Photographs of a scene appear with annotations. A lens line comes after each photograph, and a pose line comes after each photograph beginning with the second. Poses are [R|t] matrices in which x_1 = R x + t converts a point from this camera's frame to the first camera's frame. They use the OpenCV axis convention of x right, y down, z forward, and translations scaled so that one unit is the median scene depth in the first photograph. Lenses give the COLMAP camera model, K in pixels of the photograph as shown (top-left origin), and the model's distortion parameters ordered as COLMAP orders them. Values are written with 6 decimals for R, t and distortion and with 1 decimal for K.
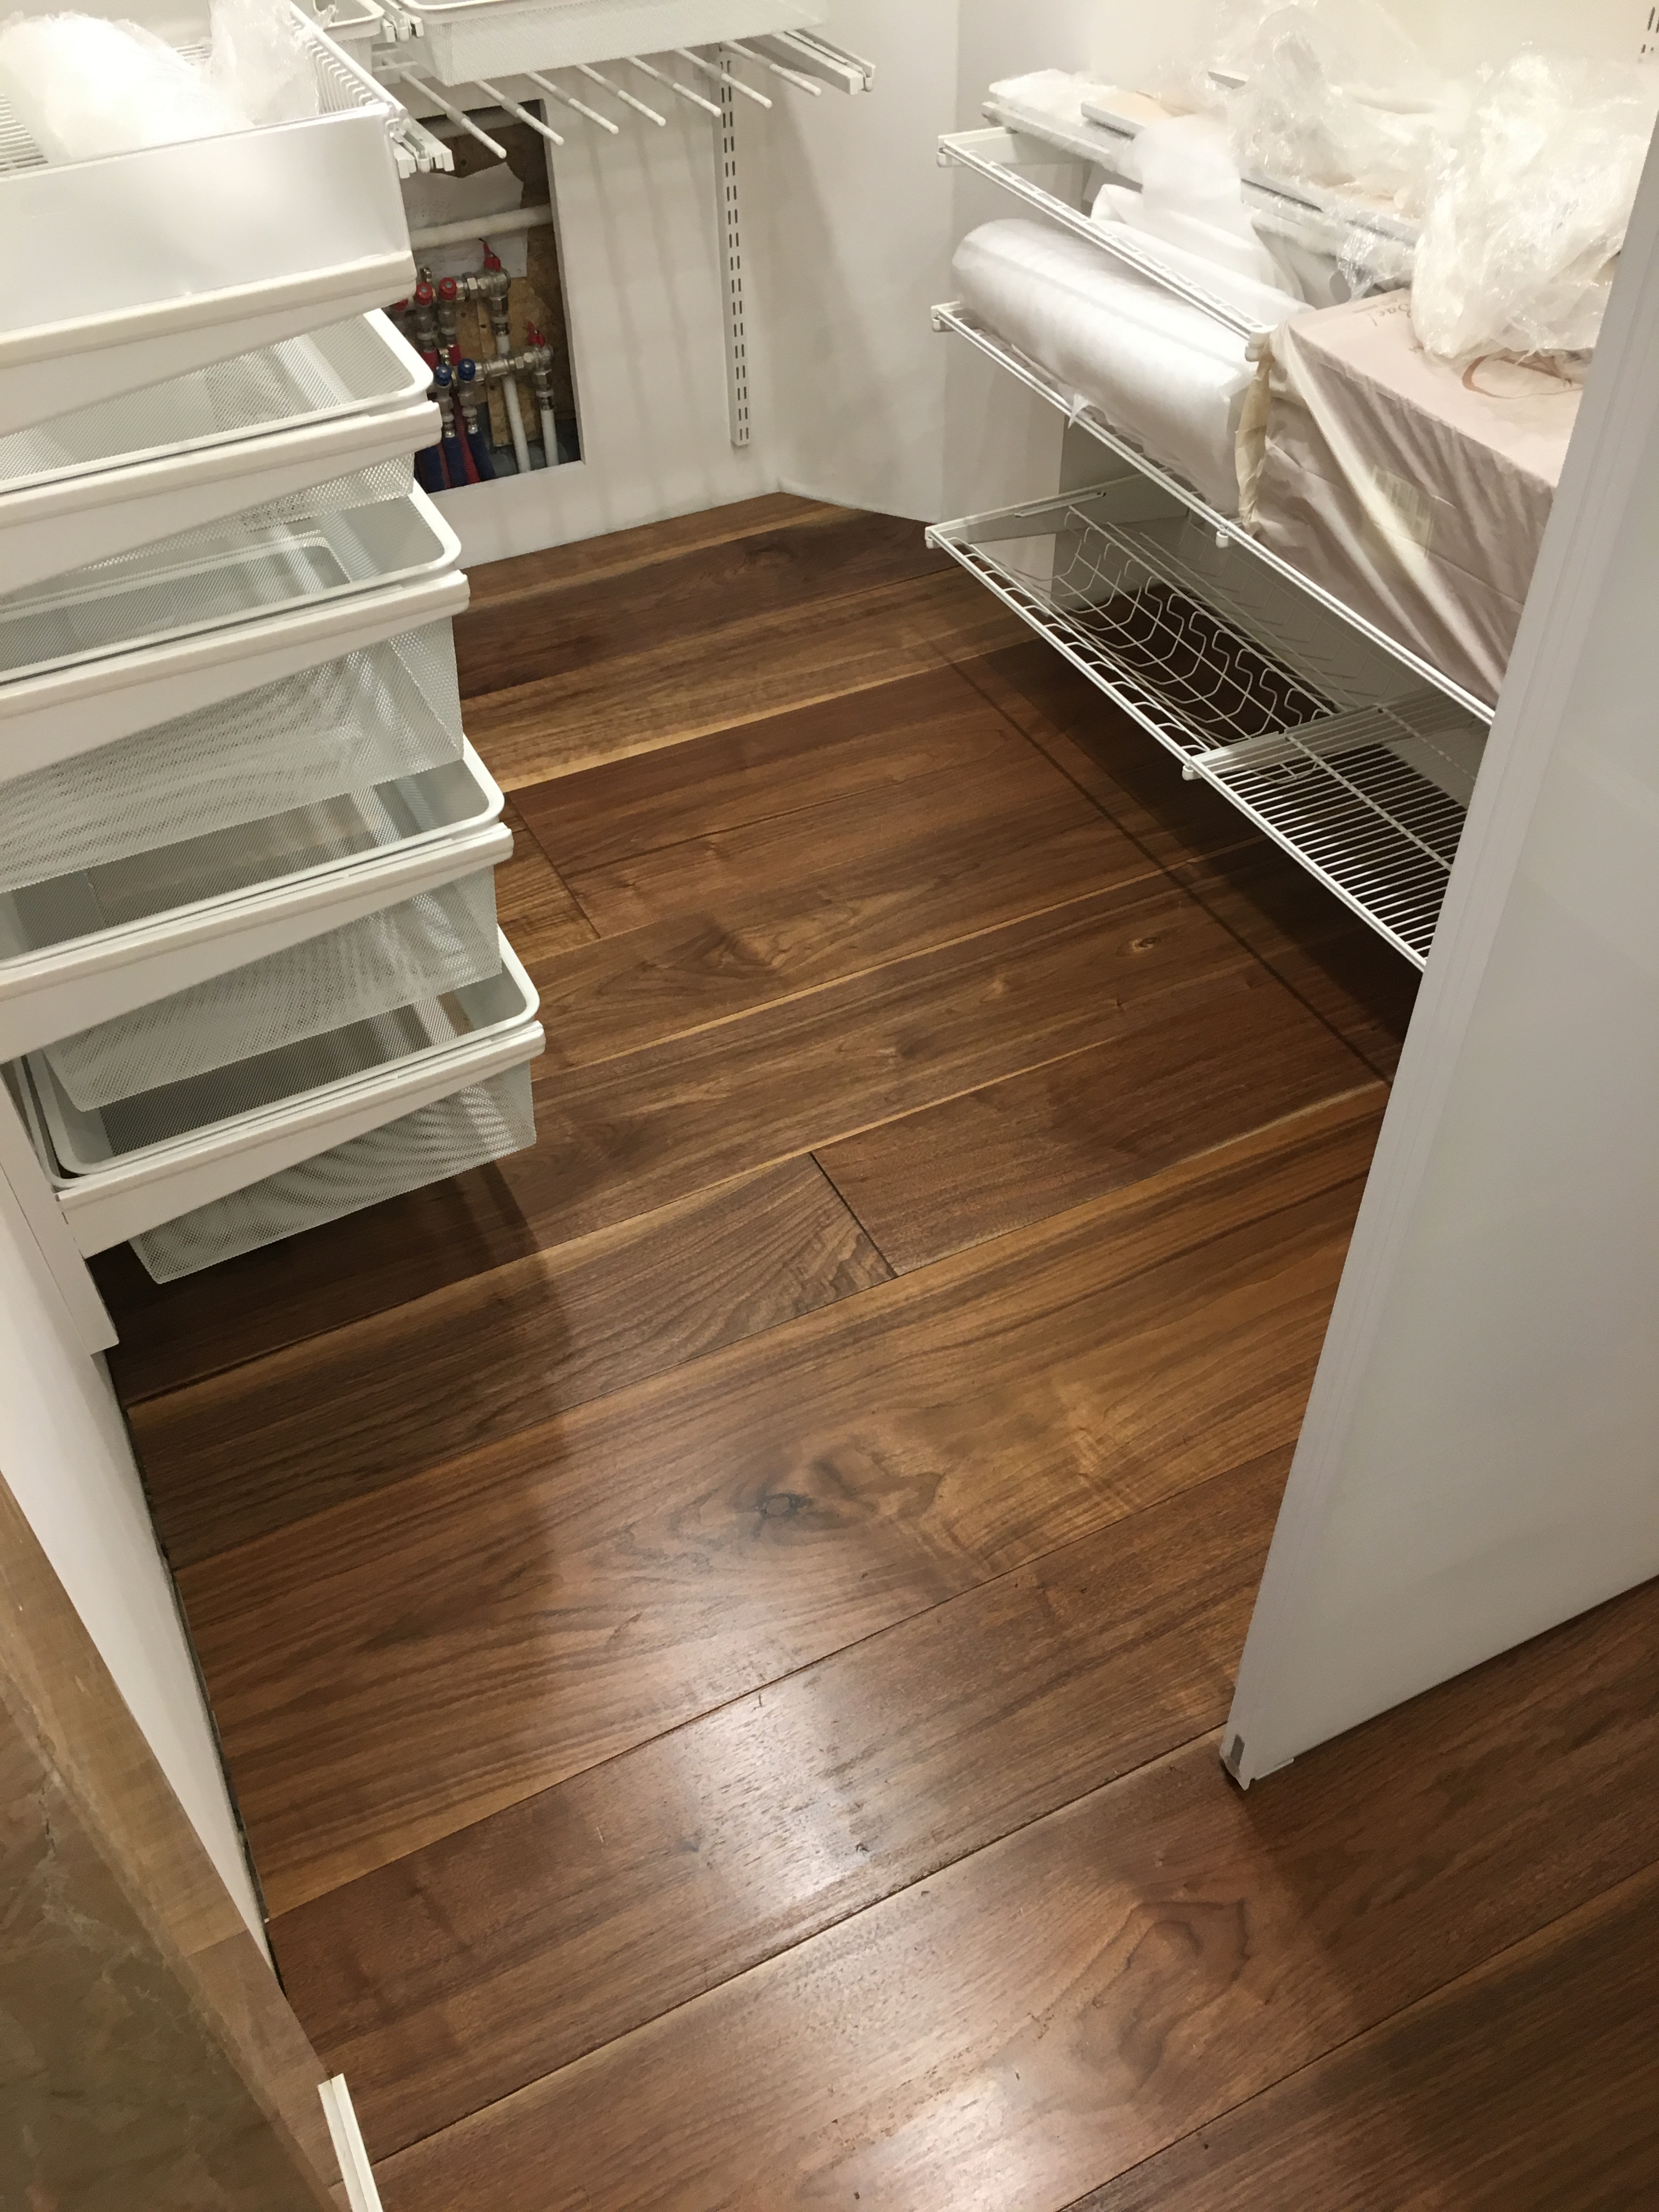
lens RADIAL K [[1861.3, 0, 836.2], [0, 1861.3, 1110.5], [0, 0, 1]] dist [0.031477, -0.017960]
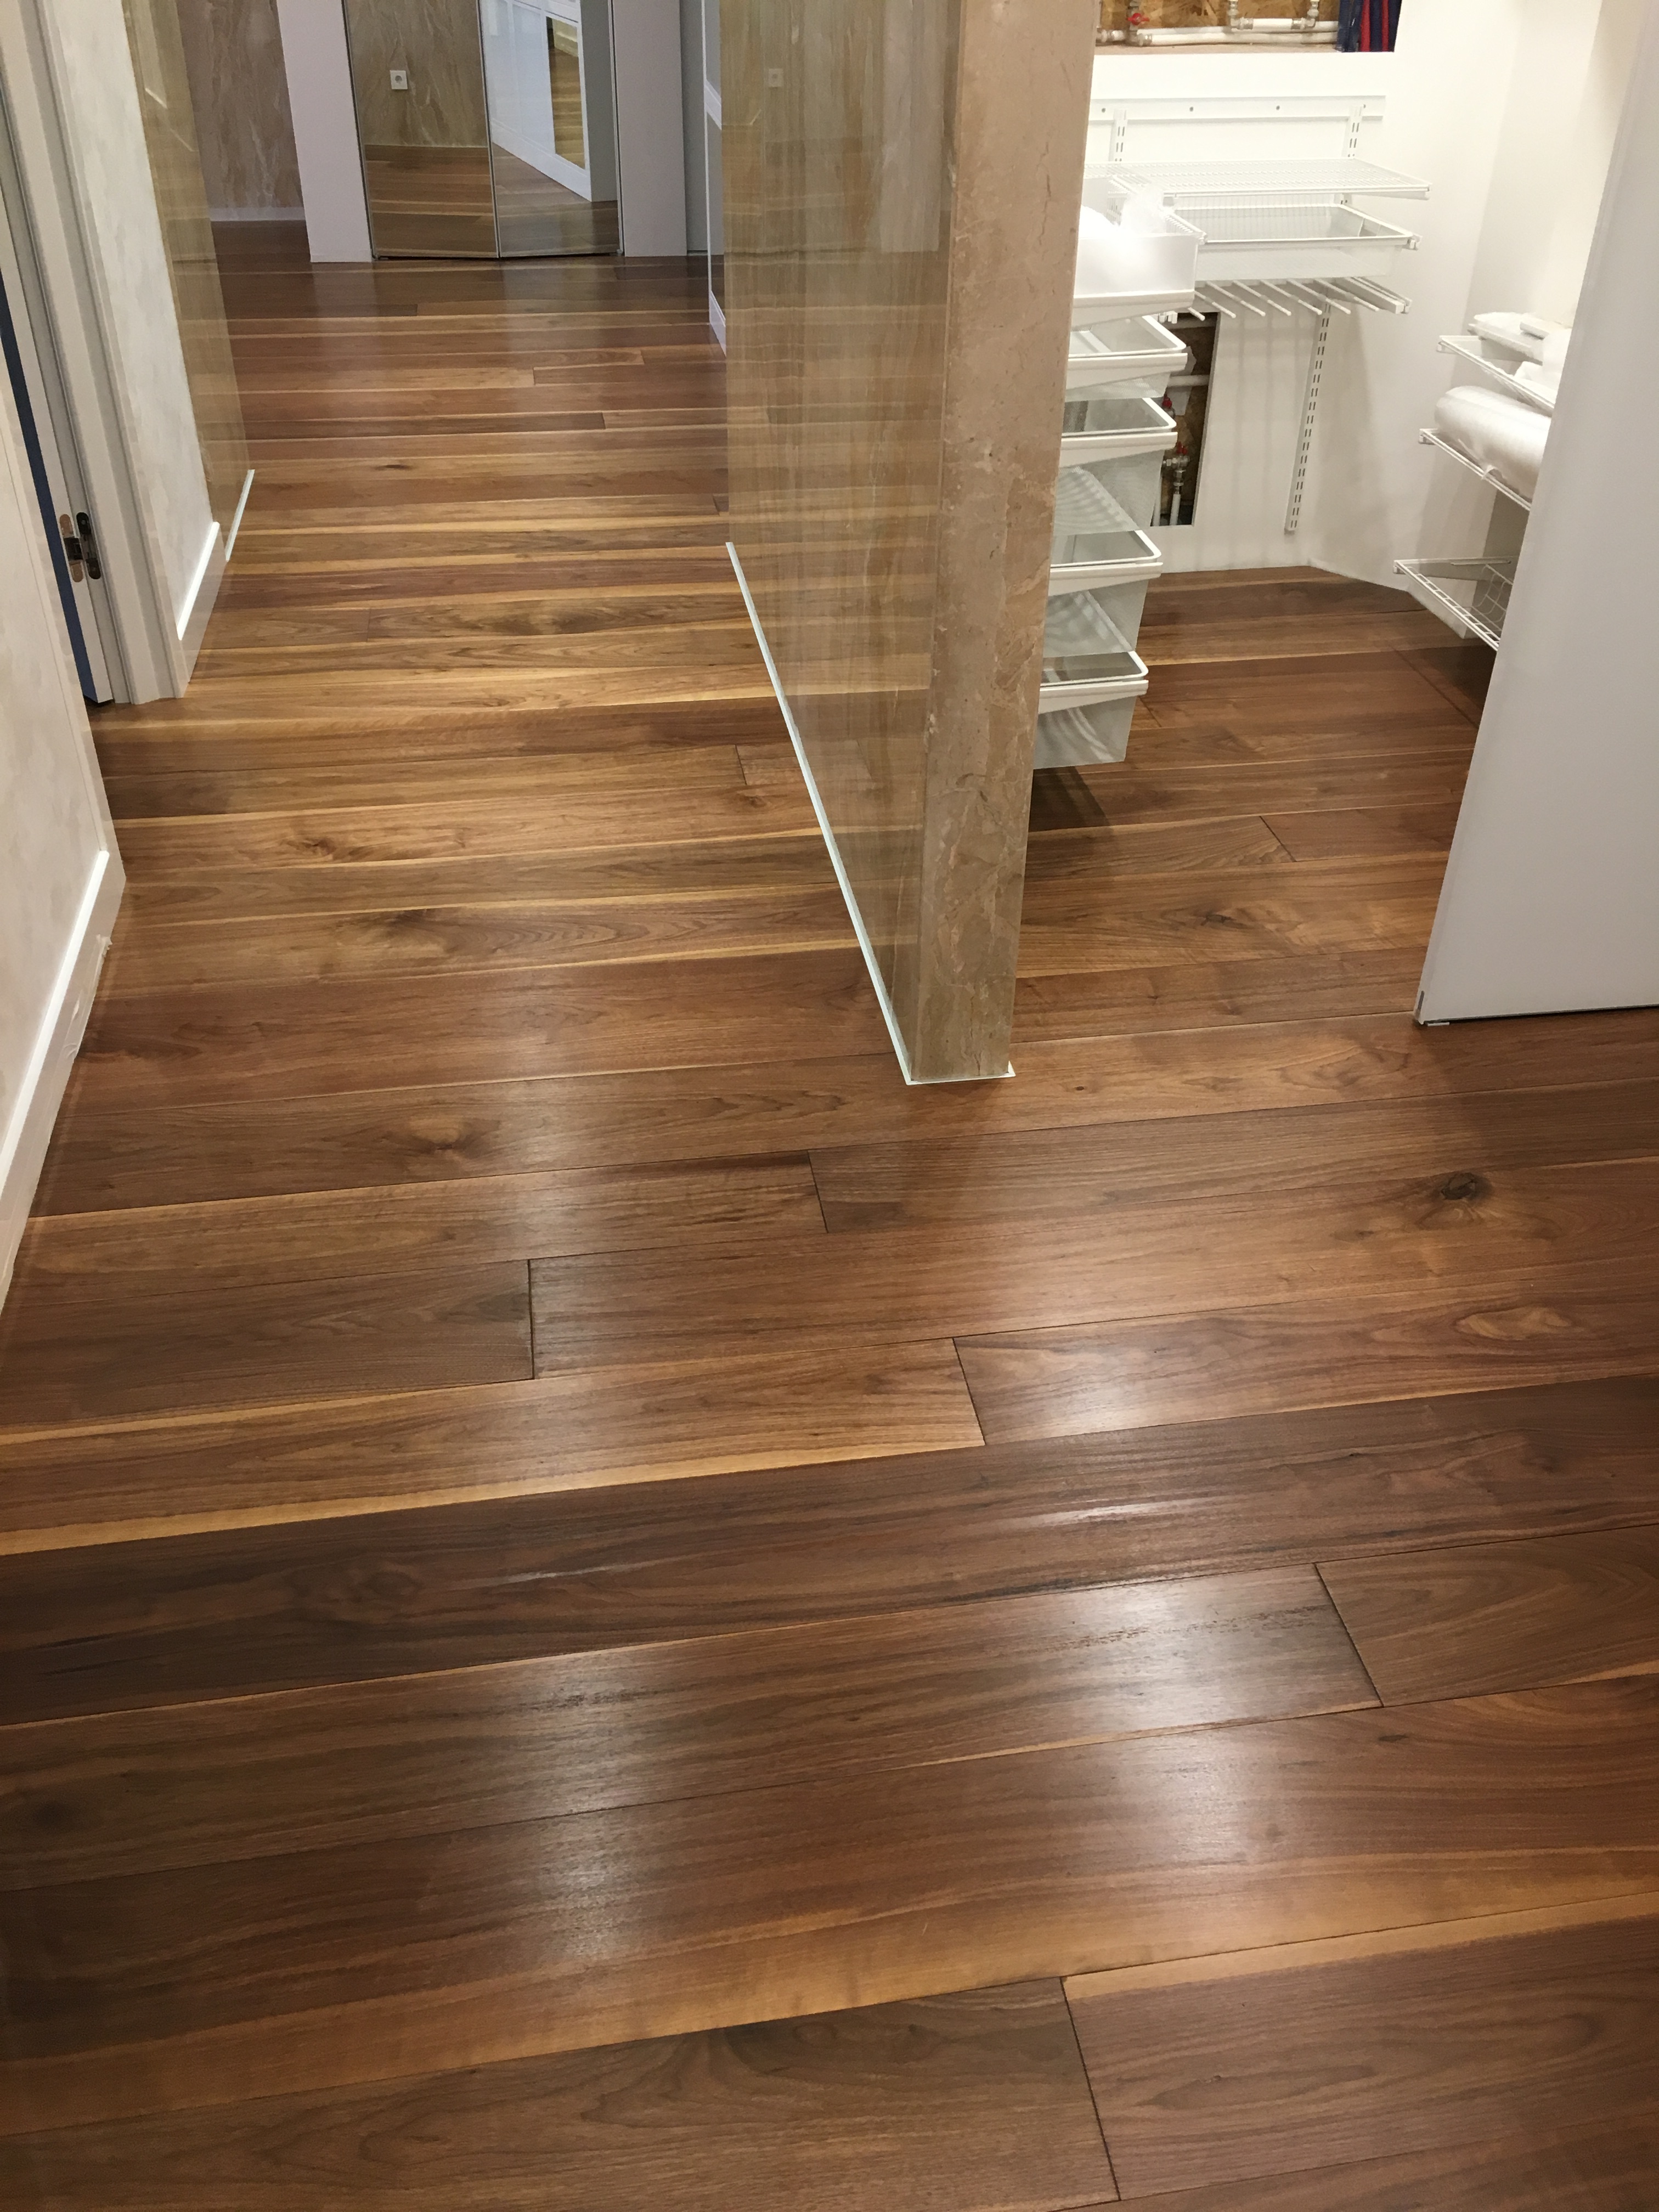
lens RADIAL K [[1861.3, 0, 820.5], [0, 1861.3, 1103.3], [0, 0, 1]] dist [0.031477, -0.017960]
pose [[0.950967, 0.195936, -0.239314, 0.058509], [-0.231935, 0.963641, -0.132671, 0.537436], [0.204618, 0.181671, 0.961835, -0.689744]]
